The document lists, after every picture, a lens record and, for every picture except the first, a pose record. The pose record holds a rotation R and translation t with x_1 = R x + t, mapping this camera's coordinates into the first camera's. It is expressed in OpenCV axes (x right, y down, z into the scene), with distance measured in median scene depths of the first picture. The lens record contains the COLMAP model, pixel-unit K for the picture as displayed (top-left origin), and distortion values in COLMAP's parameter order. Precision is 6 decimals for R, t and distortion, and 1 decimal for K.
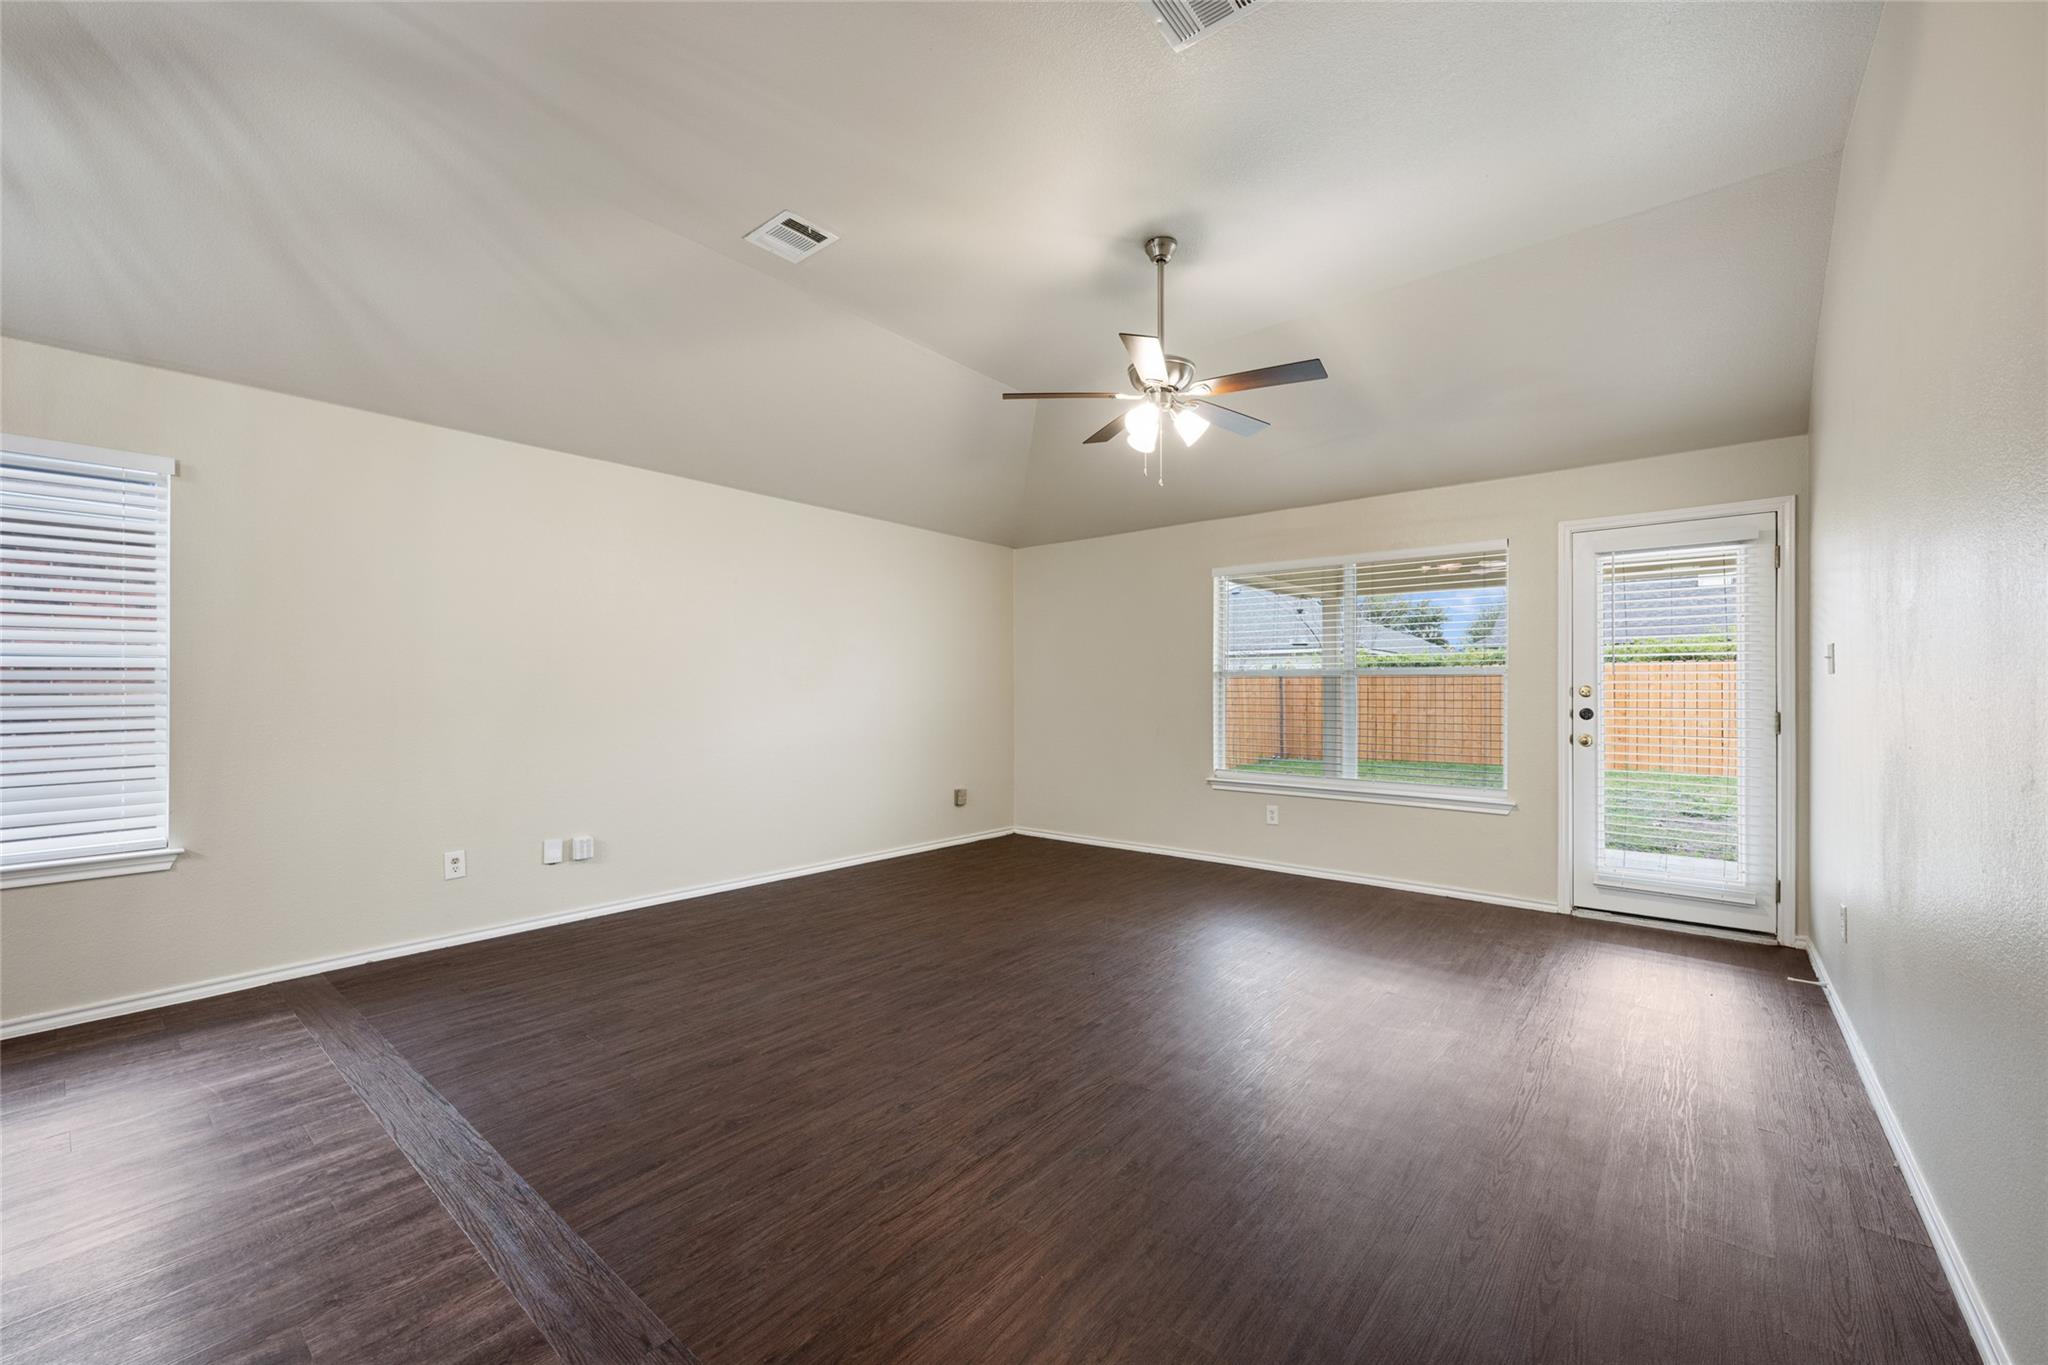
lens RADIAL K [[799.1, 0, 1021.9], [0, 799.1, 694.7], [0, 0, 1]] dist [-0.002097, 0.000202]
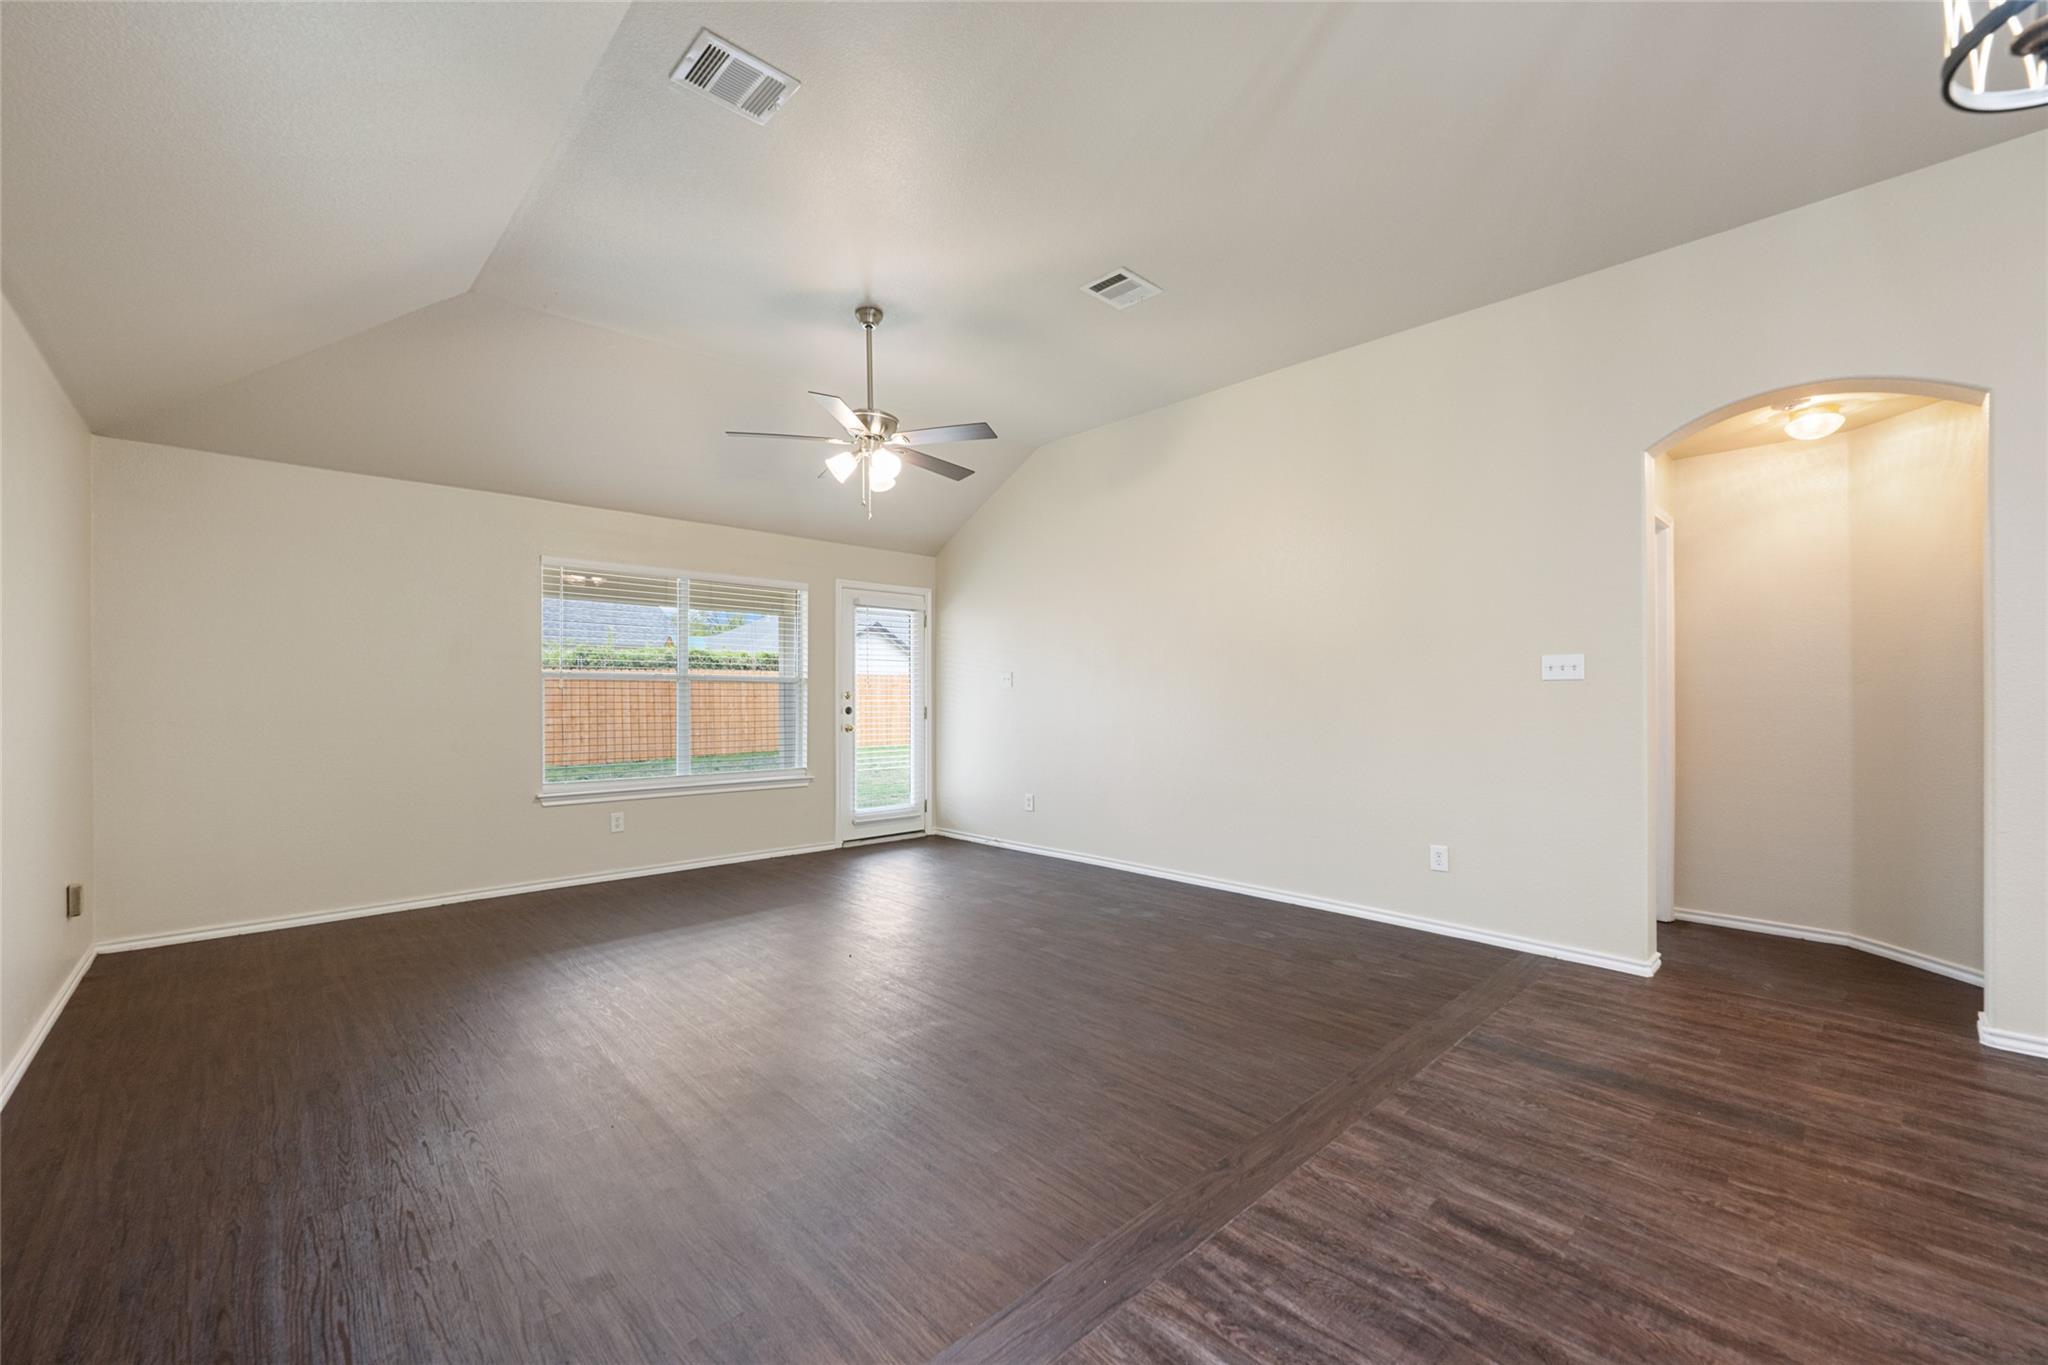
lens RADIAL K [[799.1, 0, 1022.9], [0, 799.1, 693.5], [0, 0, 1]] dist [-0.002097, 0.000202]
pose [[0.143572, 0.002301, 0.989637, -0.722029], [0.001894, 0.999995, -0.002600, -0.002810], [-0.989638, 0.002247, 0.143567, 0.465973]]
